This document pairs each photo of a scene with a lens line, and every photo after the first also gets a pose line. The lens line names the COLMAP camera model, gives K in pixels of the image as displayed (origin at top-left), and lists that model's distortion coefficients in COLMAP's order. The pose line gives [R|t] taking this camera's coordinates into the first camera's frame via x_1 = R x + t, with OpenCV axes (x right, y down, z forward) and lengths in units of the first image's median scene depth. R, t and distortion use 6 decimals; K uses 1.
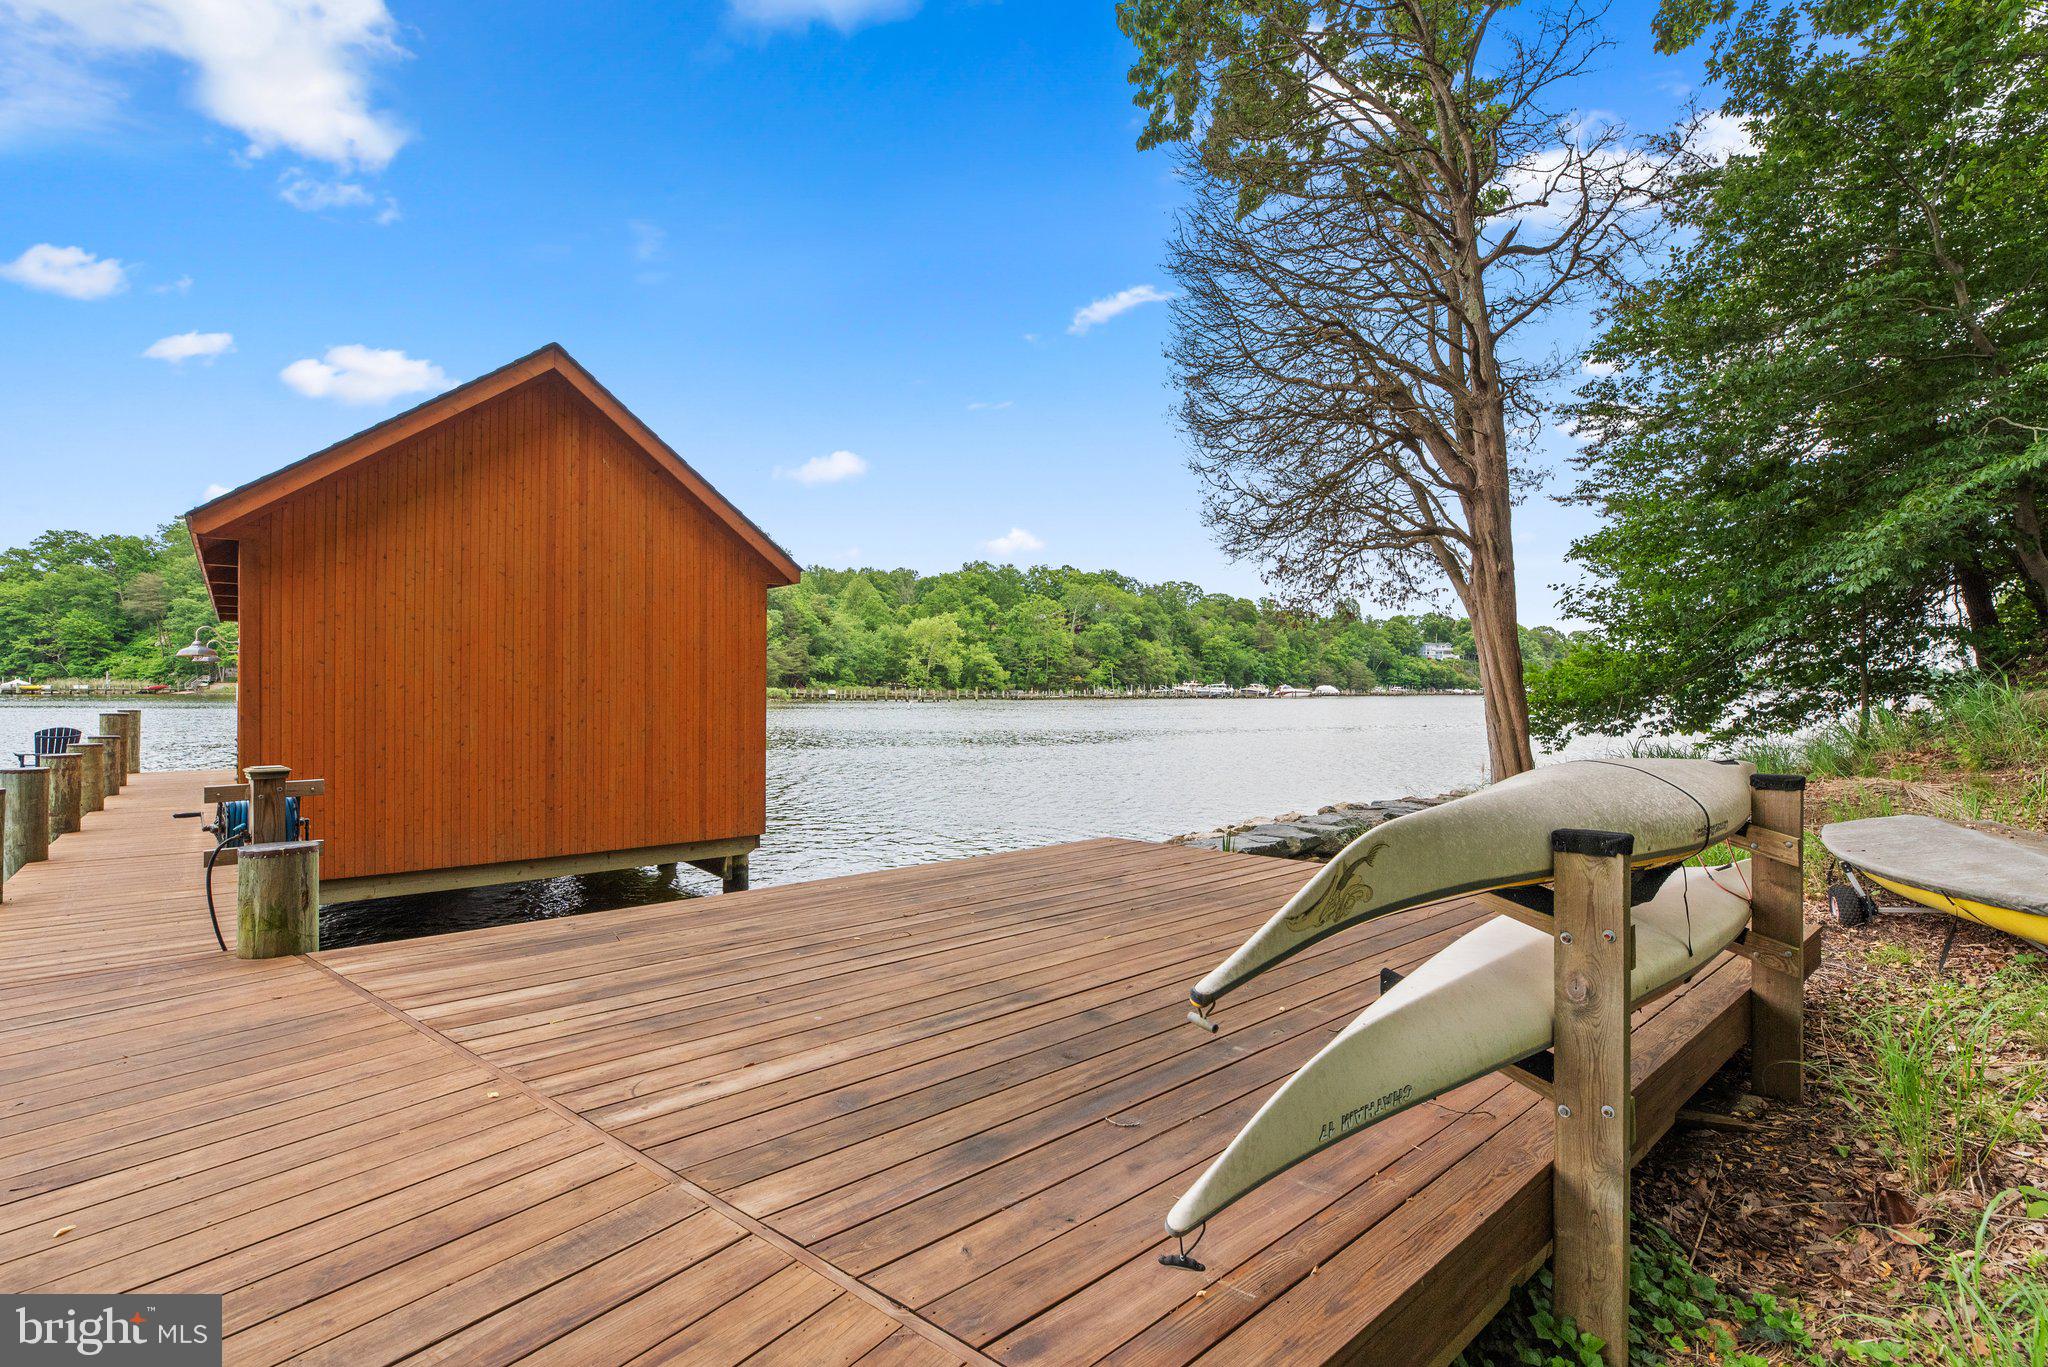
lens RADIAL K [[922.6, 0, 1018.8], [0, 922.6, 687.8], [0, 0, 1]] dist [0.001224, 0.001976]
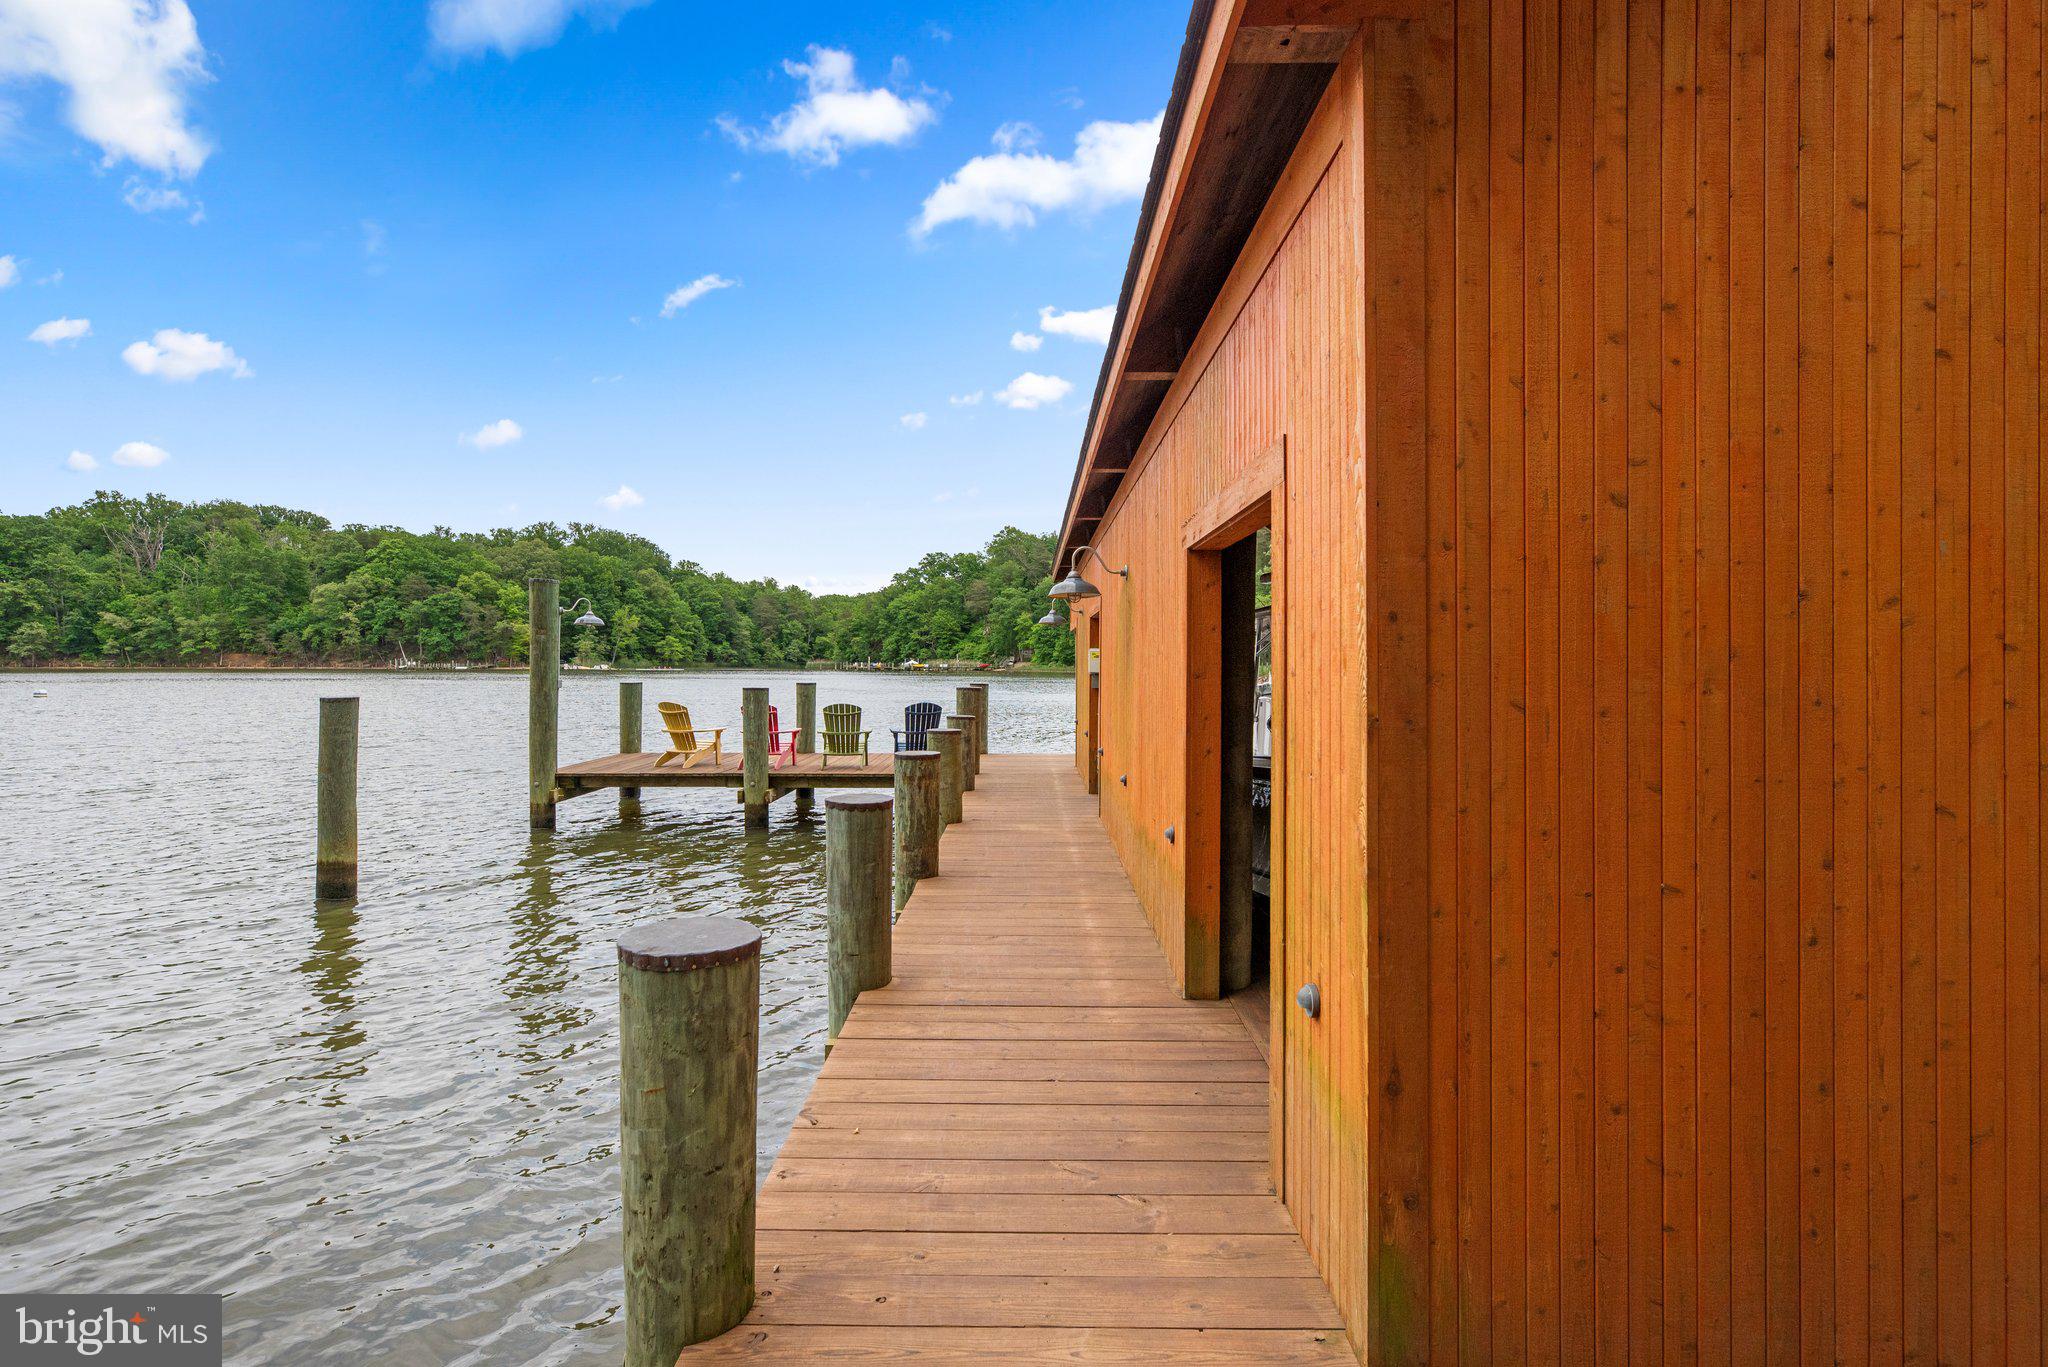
lens RADIAL K [[922.6, 0, 1031.7], [0, 922.6, 666.4], [0, 0, 1]] dist [0.001224, 0.001976]
pose [[0.766661, -0.001157, -0.642051, -0.371089], [0.001091, 0.999999, -0.000499, 0.008159], [0.642051, -0.000318, 0.766662, 0.369677]]
